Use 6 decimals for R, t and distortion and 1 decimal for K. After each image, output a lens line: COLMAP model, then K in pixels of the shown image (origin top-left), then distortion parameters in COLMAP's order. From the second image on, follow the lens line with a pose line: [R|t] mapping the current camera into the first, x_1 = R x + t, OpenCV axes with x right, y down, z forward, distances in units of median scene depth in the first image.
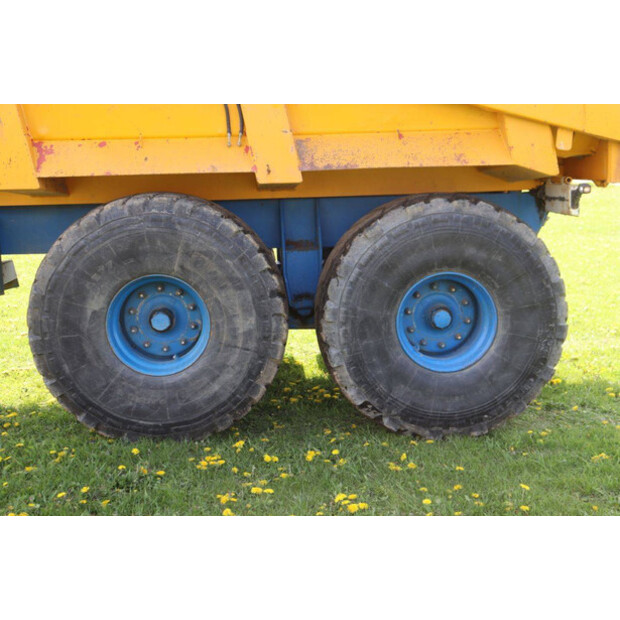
lens RADIAL K [[831.7, 0, 310.0], [0, 831.7, 310.0], [0, 0, 1]] dist [0.015762, 0.349034]
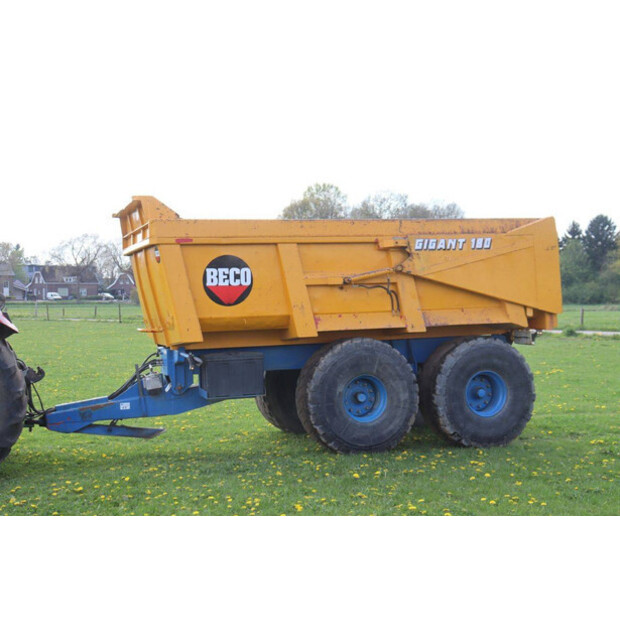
lens RADIAL K [[912.3, 0, 310.0], [0, 912.3, 310.0], [0, 0, 1]] dist [0.084076, 0.135837]
pose [[0.965740, -0.008068, 0.259385, -0.924942], [0.051952, 0.985293, -0.162782, 0.169127], [-0.254257, 0.170681, 0.951957, -1.237555]]
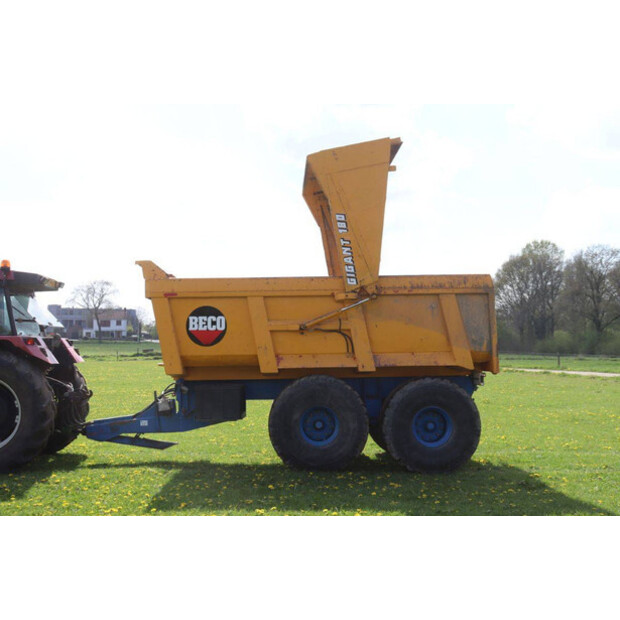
lens RADIAL K [[798.0, 0, 310.0], [0, 798.0, 310.0], [0, 0, 1]] dist [0.015718, 0.079890]
pose [[0.999354, 0.009824, -0.034574, -0.128376], [-0.017223, 0.975180, -0.220741, 0.214253], [0.031547, 0.221194, 0.974719, -1.476266]]
